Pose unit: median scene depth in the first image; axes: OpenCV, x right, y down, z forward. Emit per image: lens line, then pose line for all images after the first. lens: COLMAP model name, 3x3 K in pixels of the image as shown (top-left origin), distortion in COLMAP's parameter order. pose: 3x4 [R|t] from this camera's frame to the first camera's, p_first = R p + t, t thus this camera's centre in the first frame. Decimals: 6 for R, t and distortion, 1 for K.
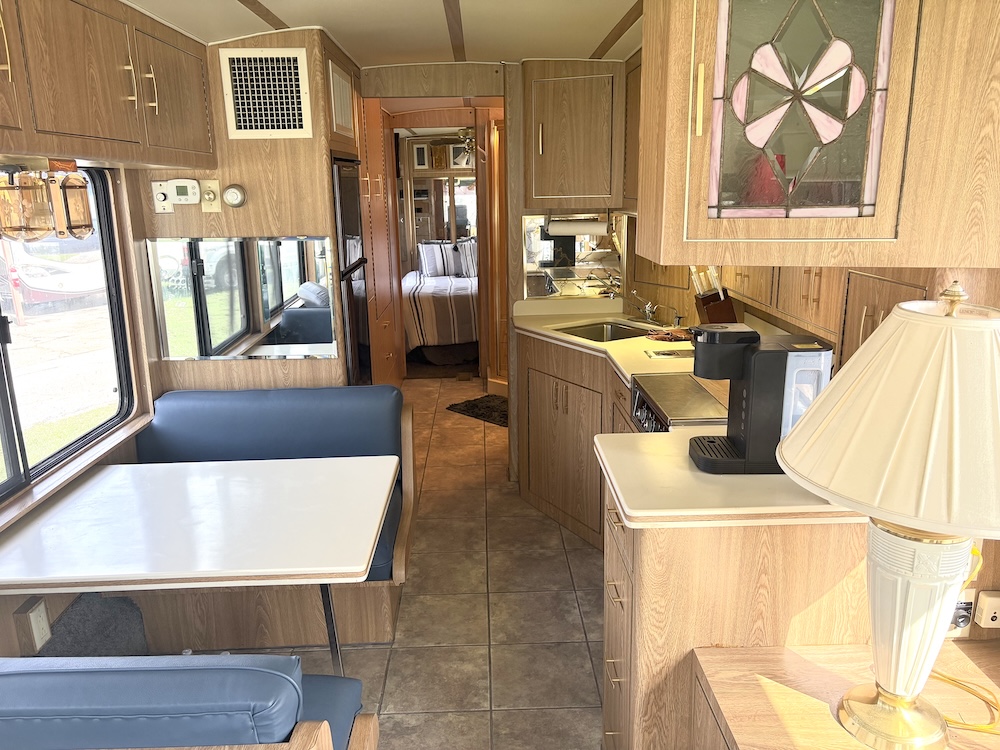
lens RADIAL K [[760.8, 0, 500.6], [0, 760.8, 381.6], [0, 0, 1]] dist [0.044609, -0.049710]
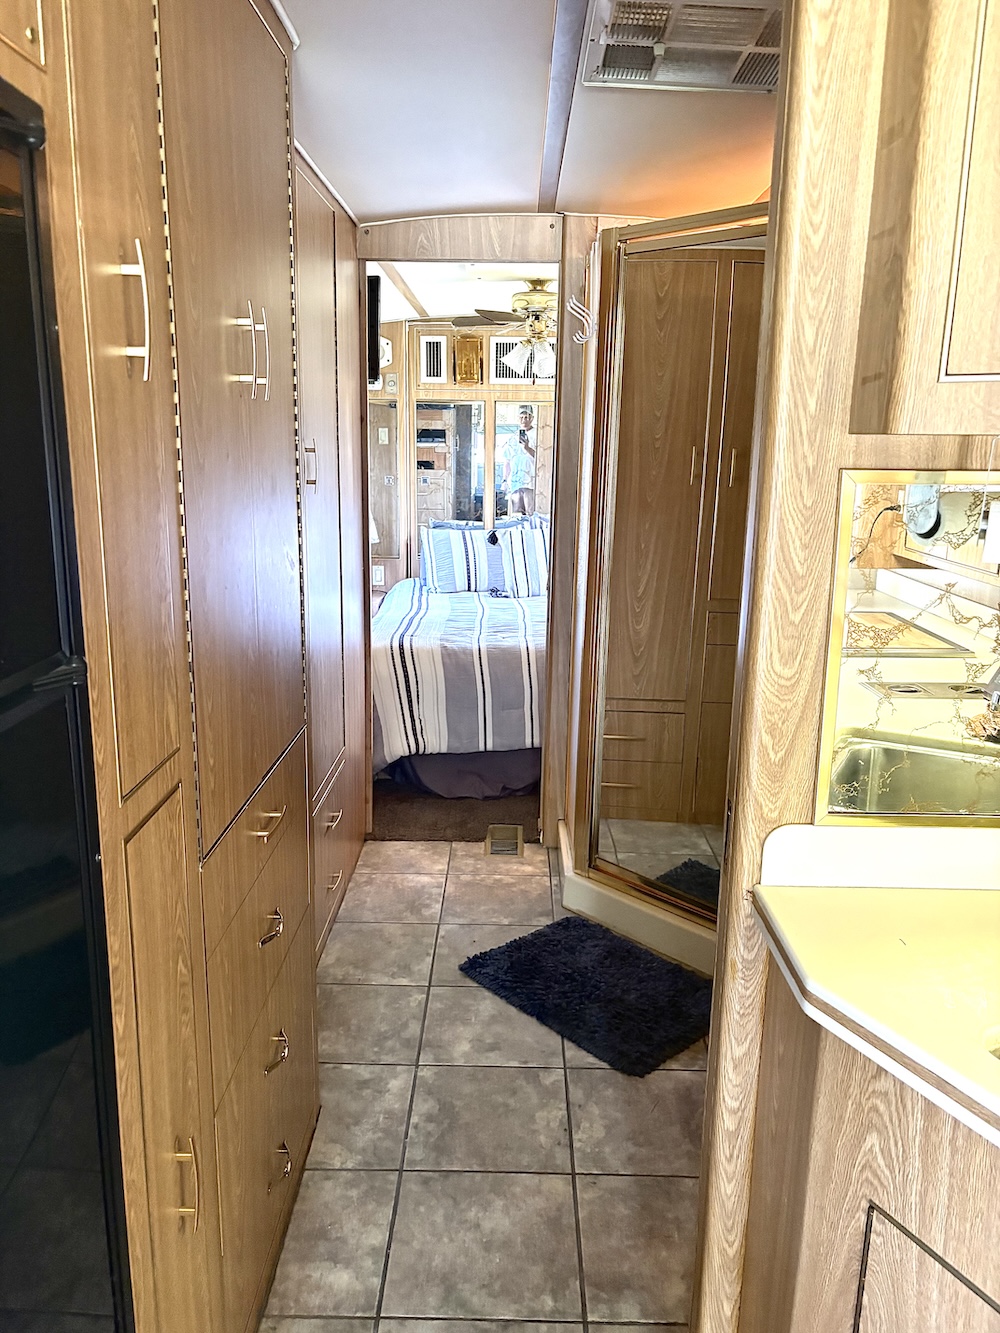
lens RADIAL K [[1014.1, 0, 499.1], [0, 1014.1, 666.5], [0, 0, 1]] dist [0.044609, -0.049710]
pose [[0.998418, 0.043083, -0.036125, -0.077204], [-0.044246, 0.998506, -0.032059, -0.196279], [0.034689, 0.033607, 0.998833, 0.944266]]
